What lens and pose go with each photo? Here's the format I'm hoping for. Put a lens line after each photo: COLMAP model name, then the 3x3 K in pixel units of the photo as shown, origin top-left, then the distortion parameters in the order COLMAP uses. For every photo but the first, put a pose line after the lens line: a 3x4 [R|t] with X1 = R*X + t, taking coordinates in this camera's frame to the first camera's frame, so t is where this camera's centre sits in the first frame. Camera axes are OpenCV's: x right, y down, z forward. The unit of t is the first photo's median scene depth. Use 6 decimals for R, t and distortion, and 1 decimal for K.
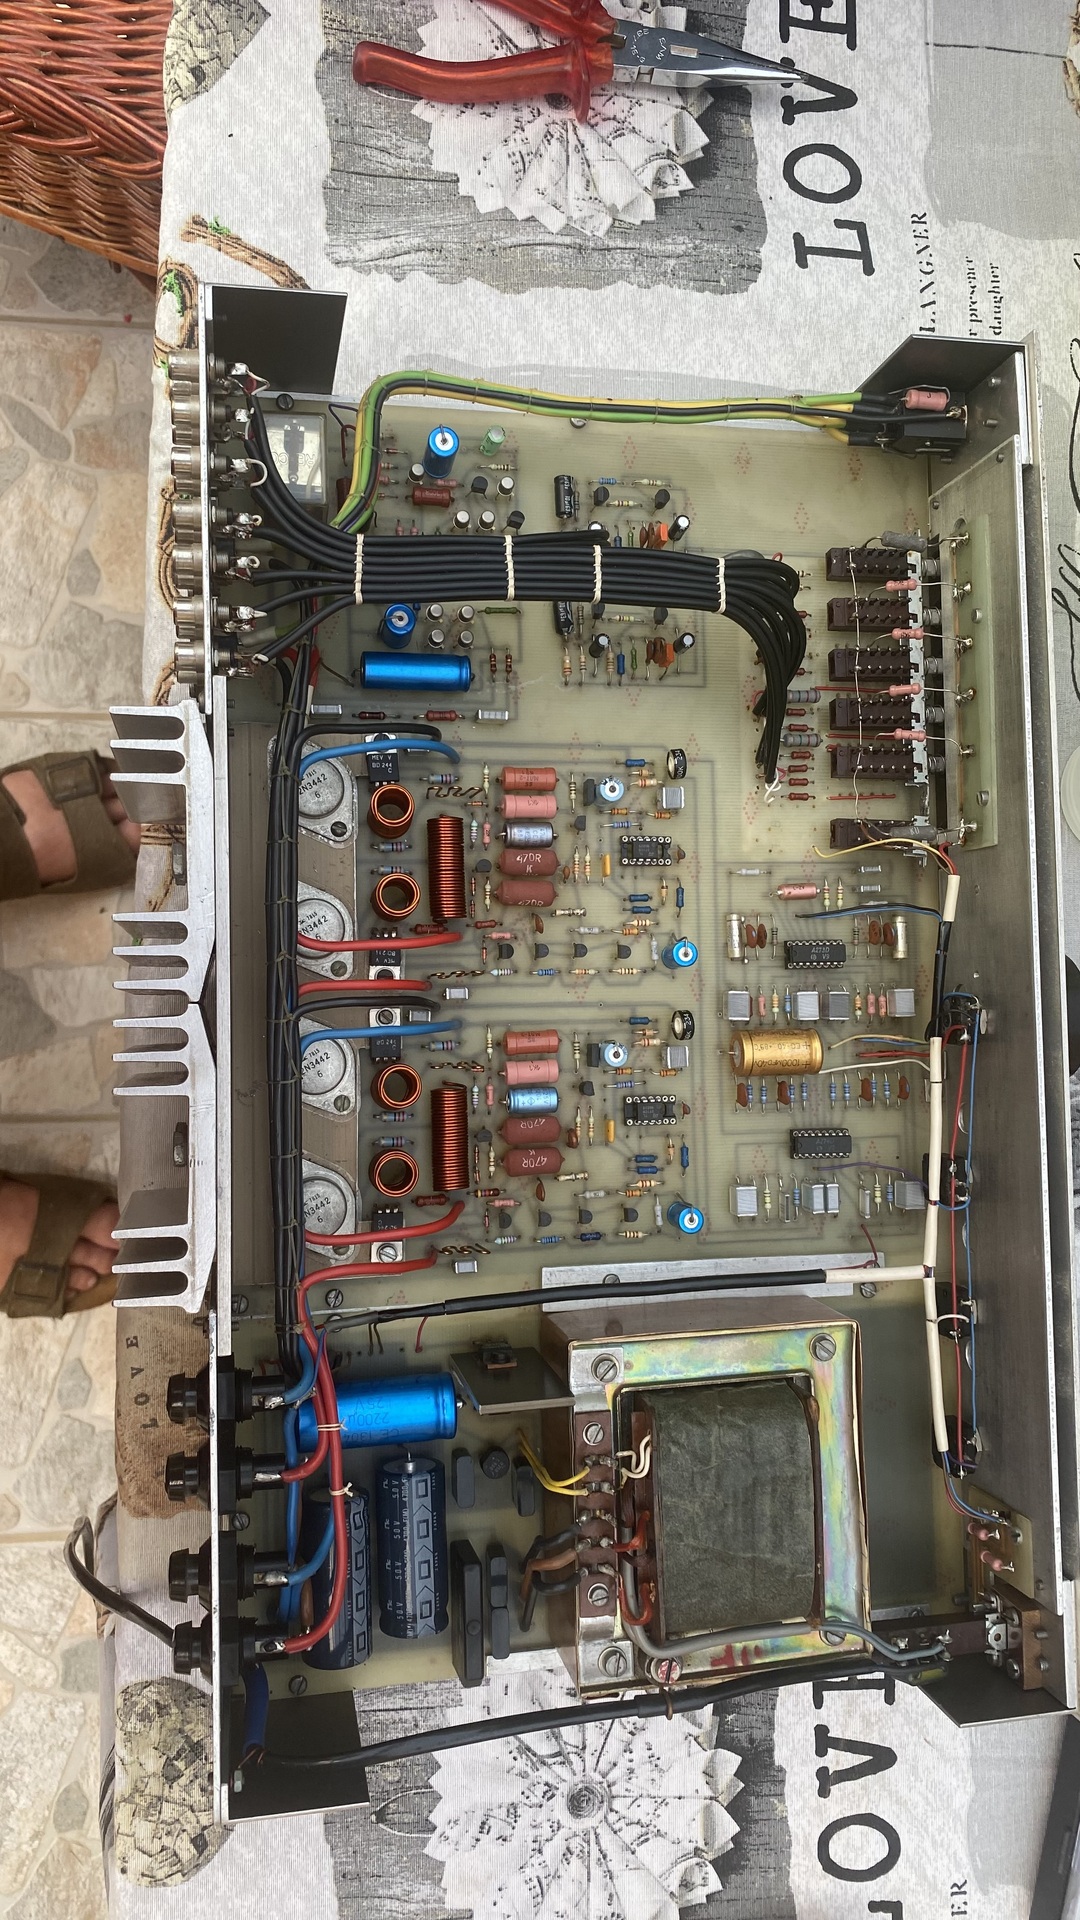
lens RADIAL K [[1463.0, 0, 528.9], [0, 1463.0, 944.7], [0, 0, 1]] dist [-0.009221, 0.016873]
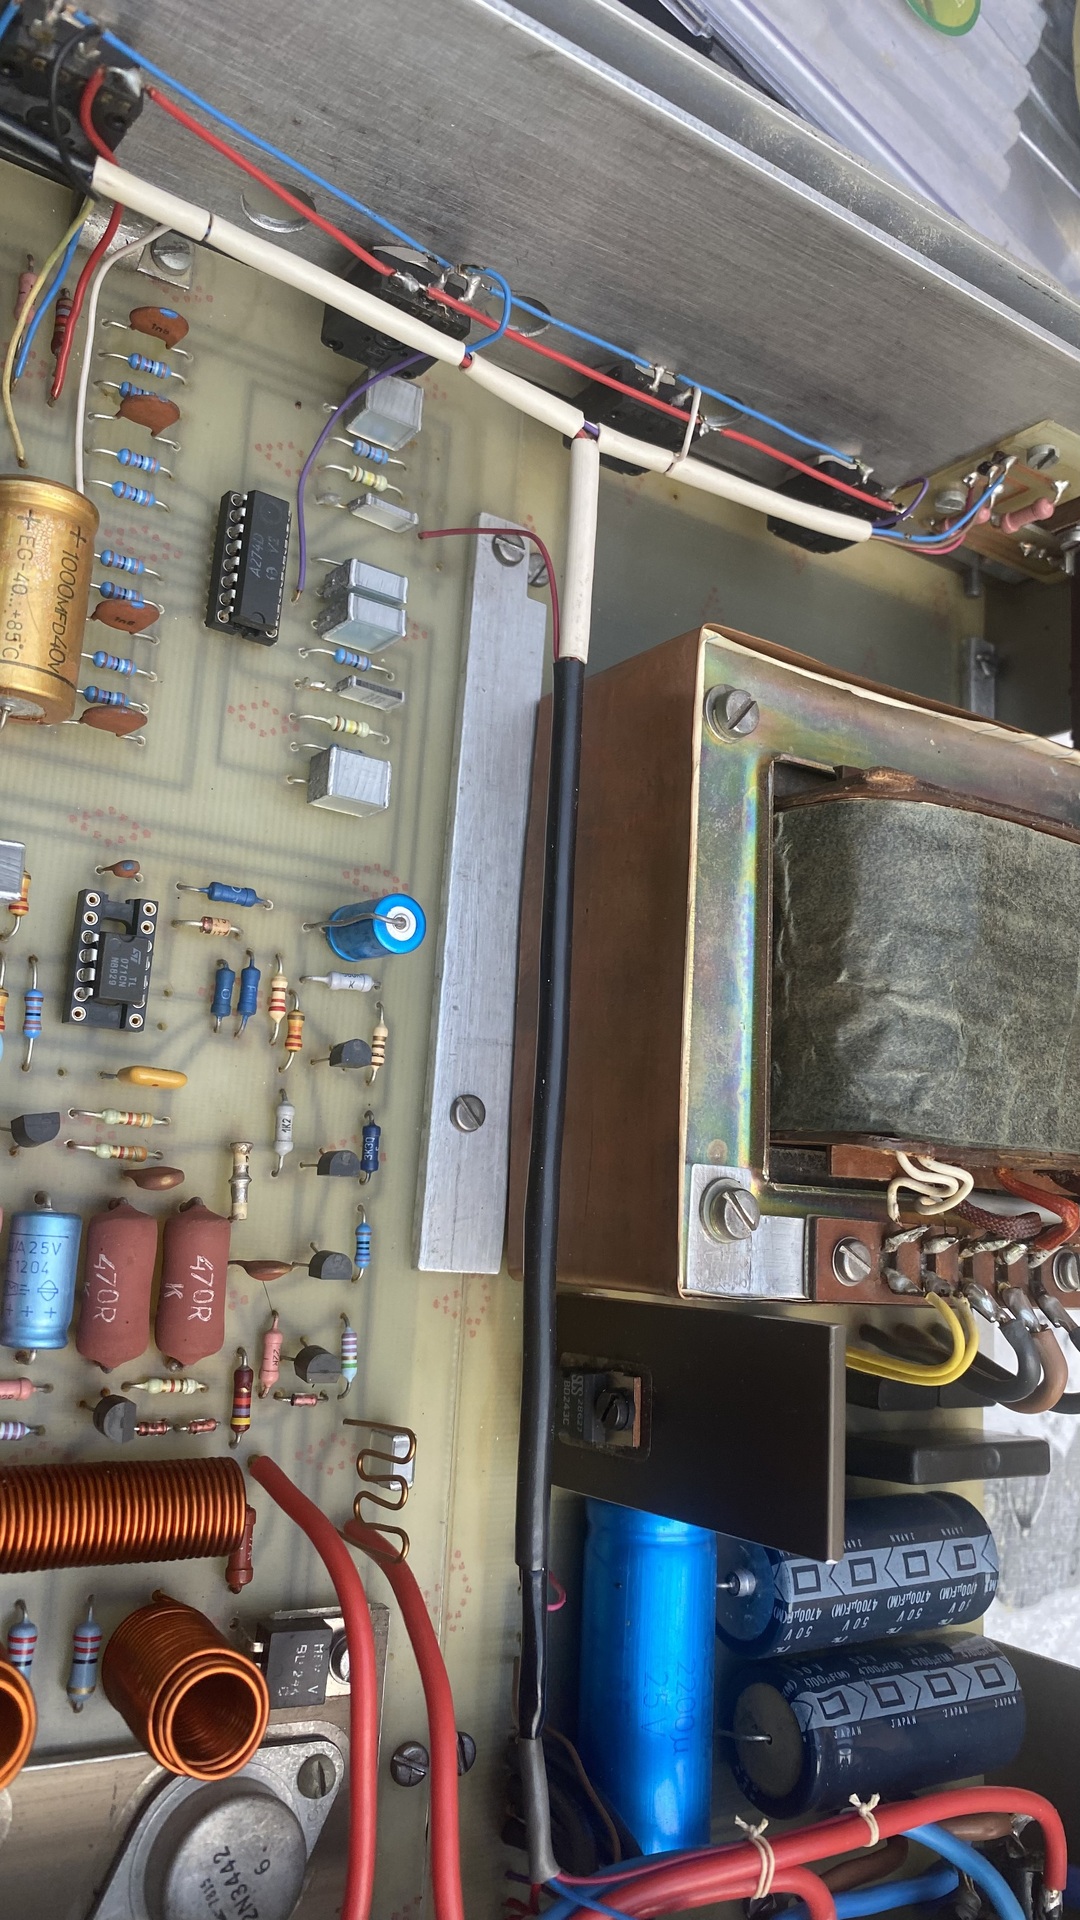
lens RADIAL K [[1463.0, 0, 528.0], [0, 1463.0, 921.8], [0, 0, 1]] dist [-0.009221, 0.016873]
pose [[0.194990, -0.979232, 0.055531, 0.093195], [0.784875, 0.189741, 0.589890, -0.032294], [-0.588175, -0.071437, 0.805572, 0.625074]]
